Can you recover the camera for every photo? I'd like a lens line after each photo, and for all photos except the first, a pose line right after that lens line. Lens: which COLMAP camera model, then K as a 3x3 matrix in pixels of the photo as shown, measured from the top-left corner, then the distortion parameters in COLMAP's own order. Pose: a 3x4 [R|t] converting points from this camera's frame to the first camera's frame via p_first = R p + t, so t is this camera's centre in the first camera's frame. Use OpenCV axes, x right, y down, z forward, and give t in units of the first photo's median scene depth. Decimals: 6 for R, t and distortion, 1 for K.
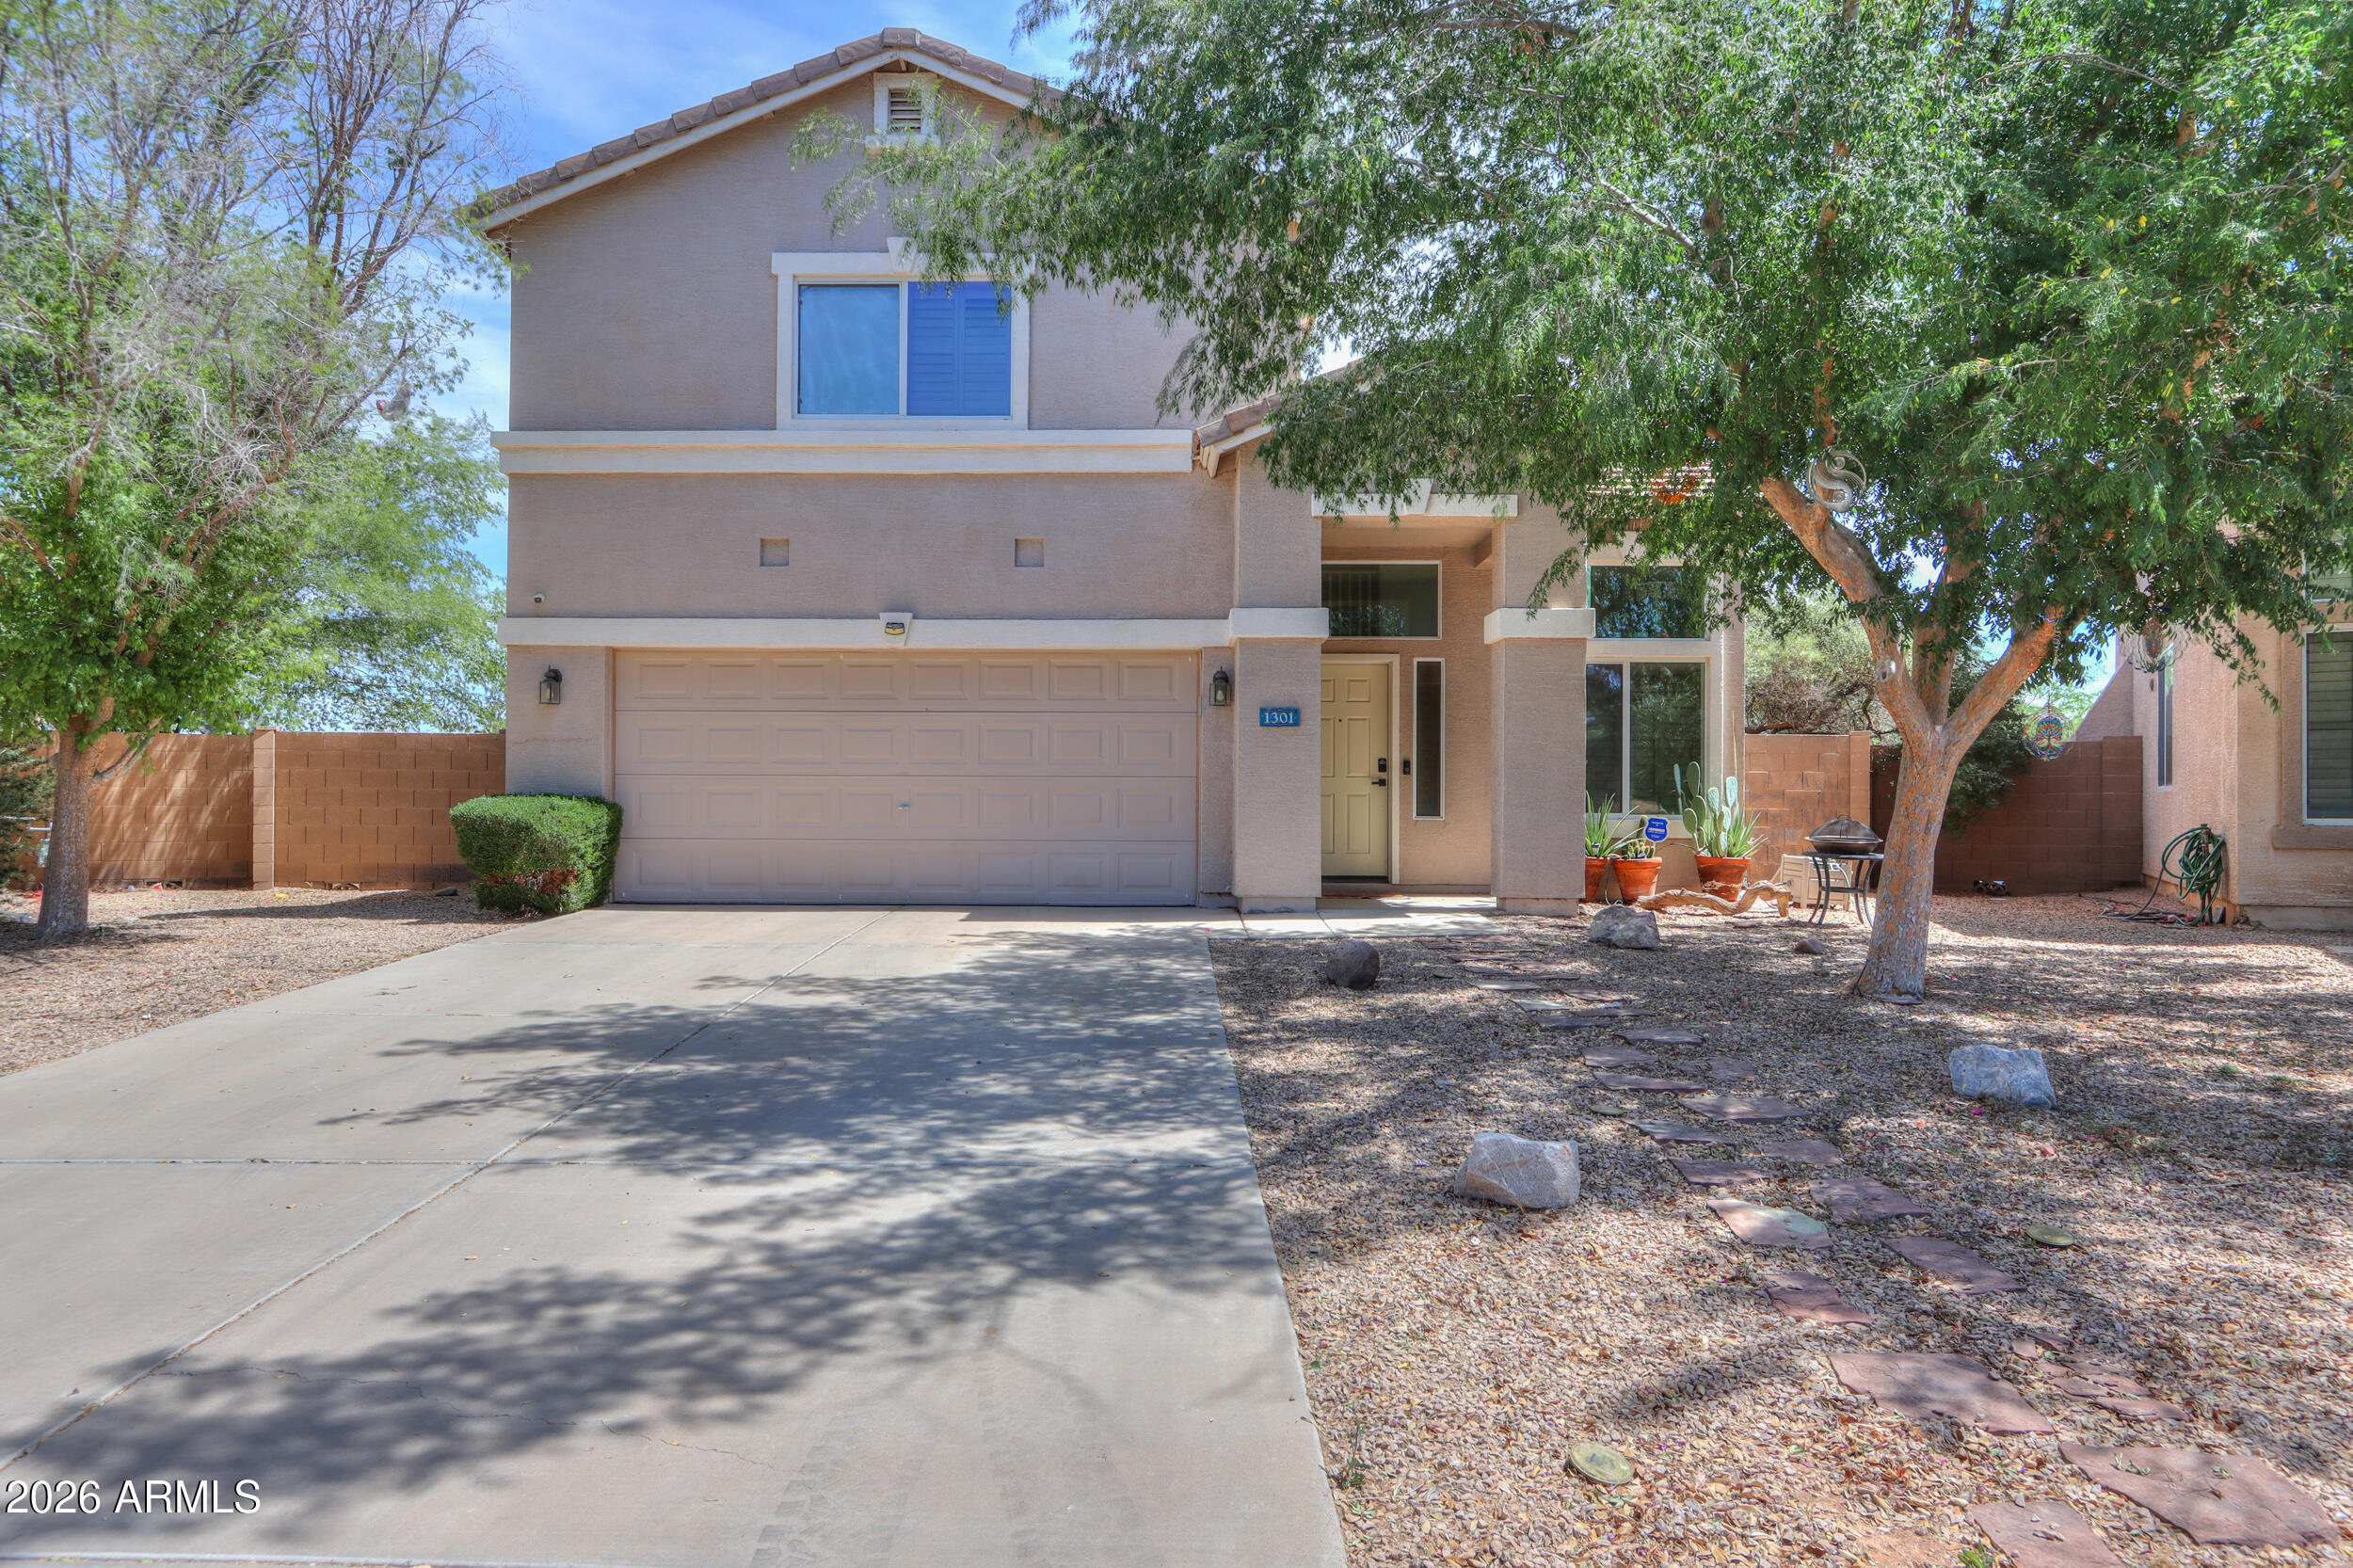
lens RADIAL K [[1521.9, 0, 1151.6], [0, 1521.9, 767.6], [0, 0, 1]] dist [-0.009161, 0.001700]
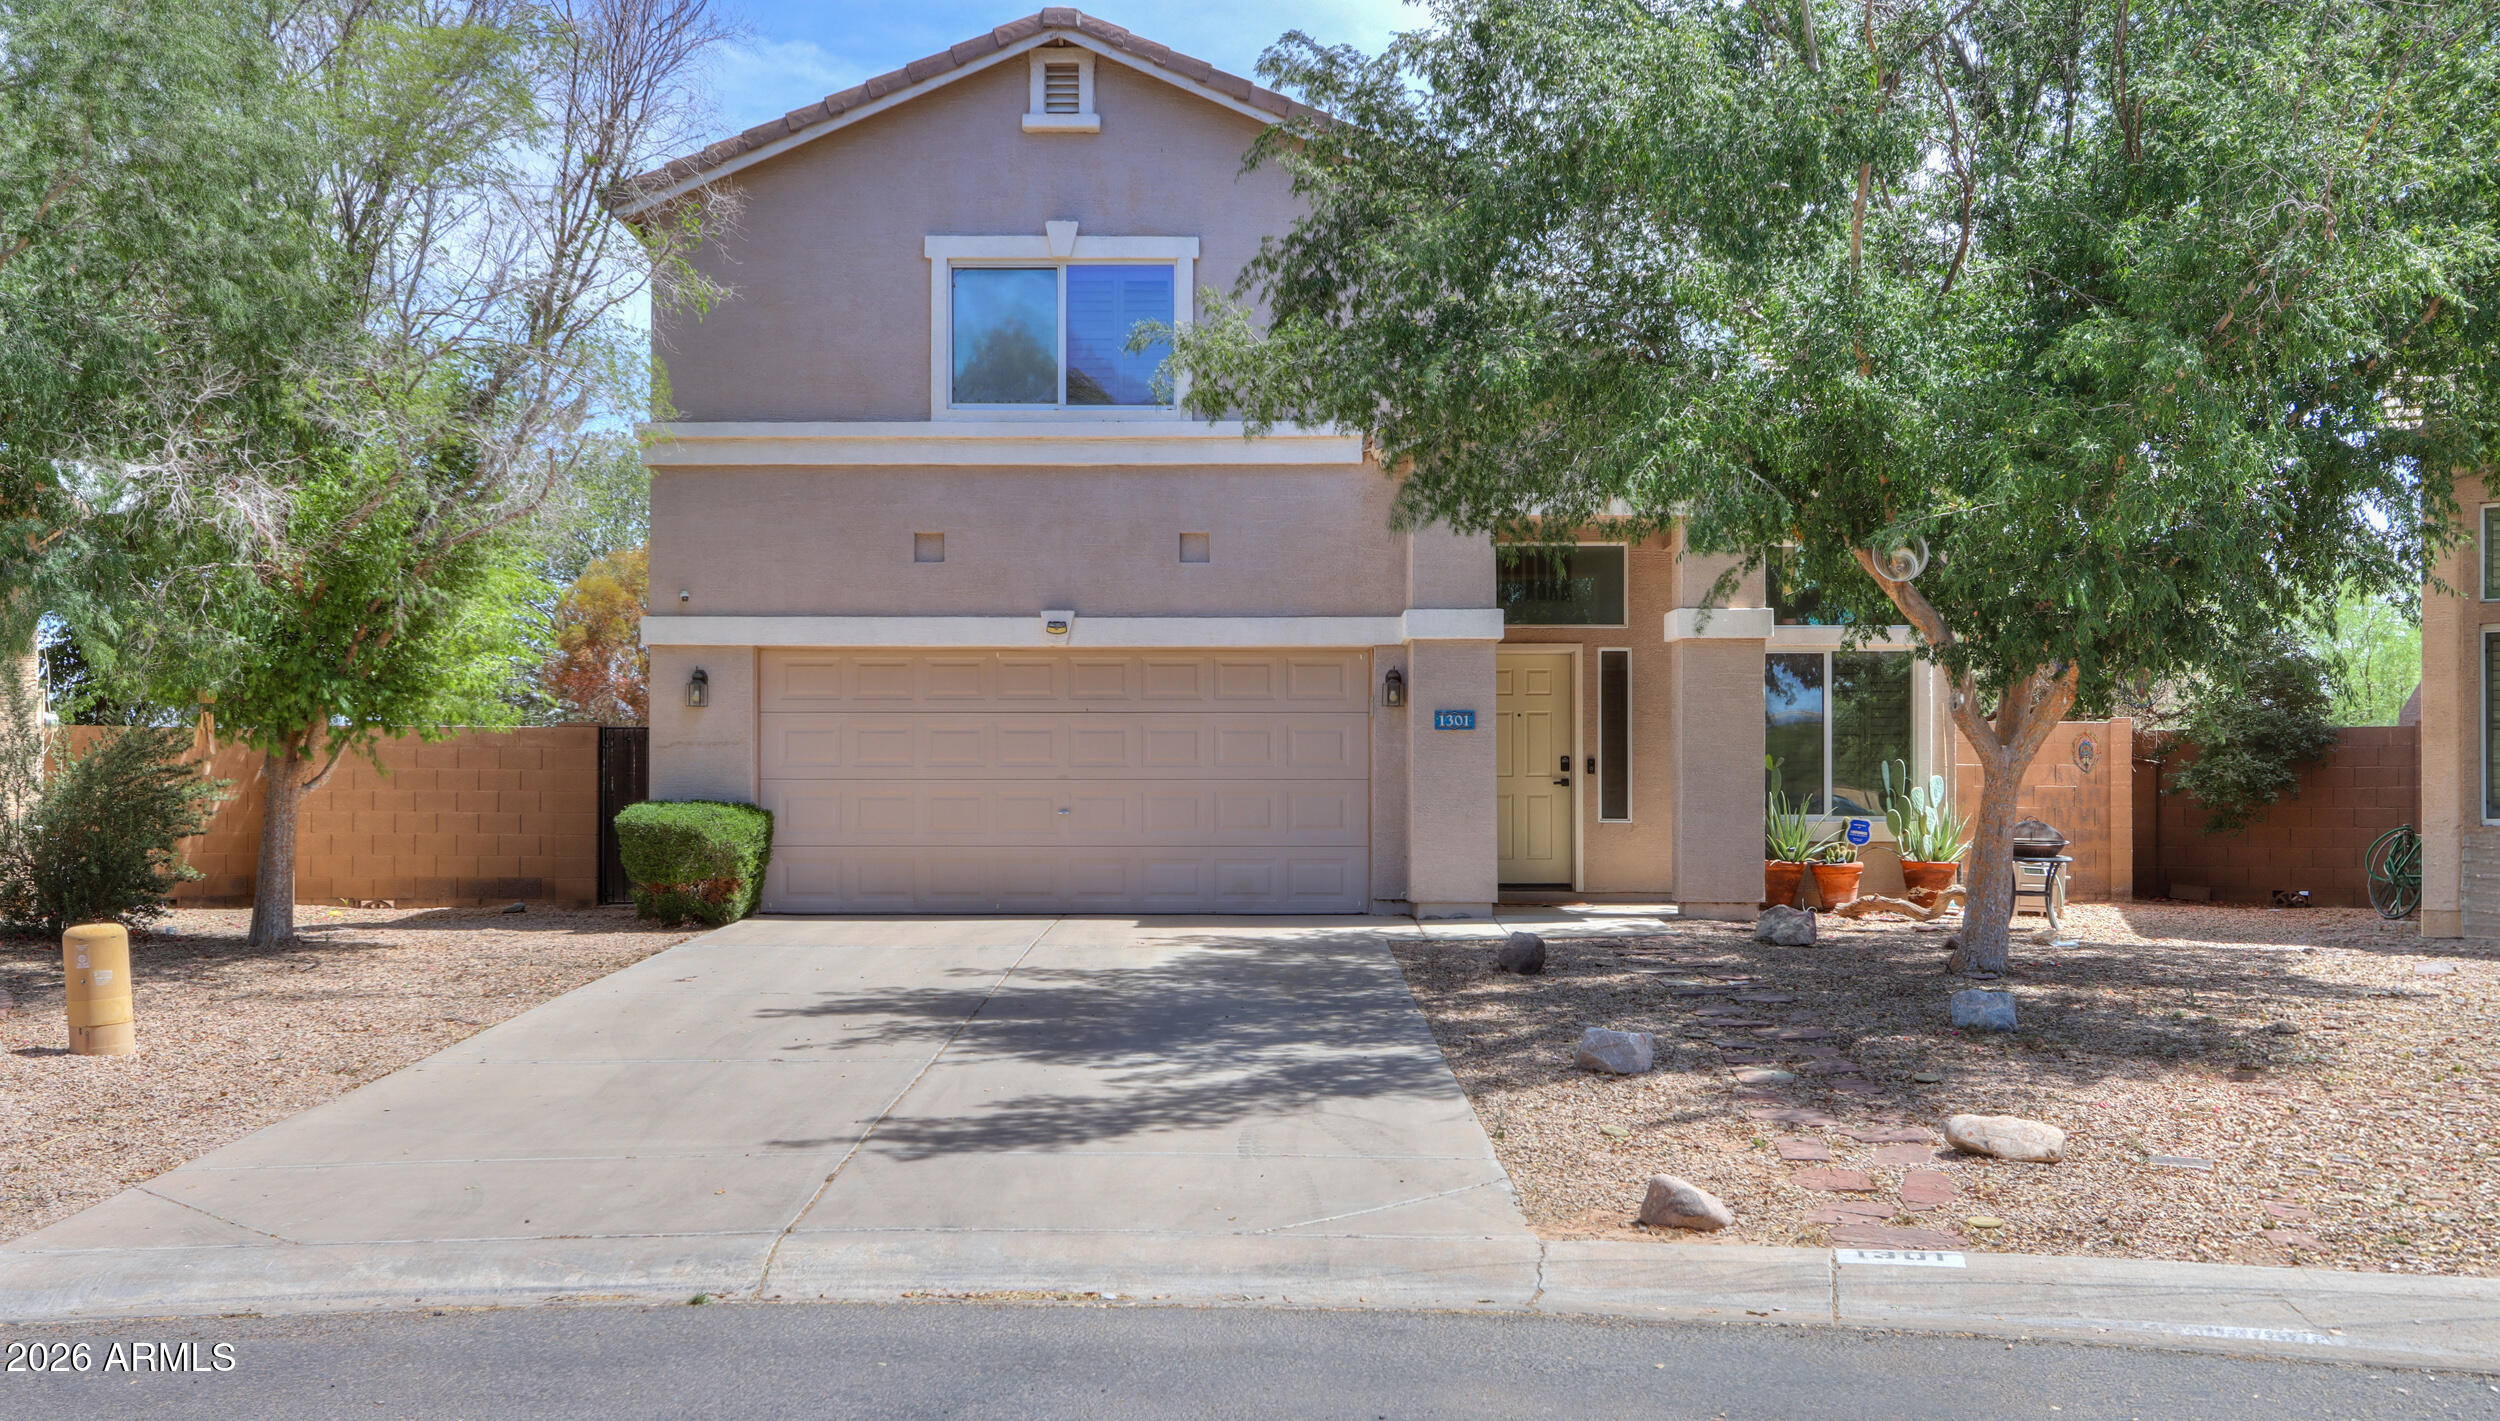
lens RADIAL K [[2501.8, 0, 1269.9], [0, 2501.8, 706.8], [0, 0, 1]] dist [0.002612, 0.000000]
pose [[0.999881, -0.003257, 0.015062, -0.057276], [0.003383, 0.999959, -0.008360, -0.027246], [-0.015034, 0.008410, 0.999852, -0.589845]]
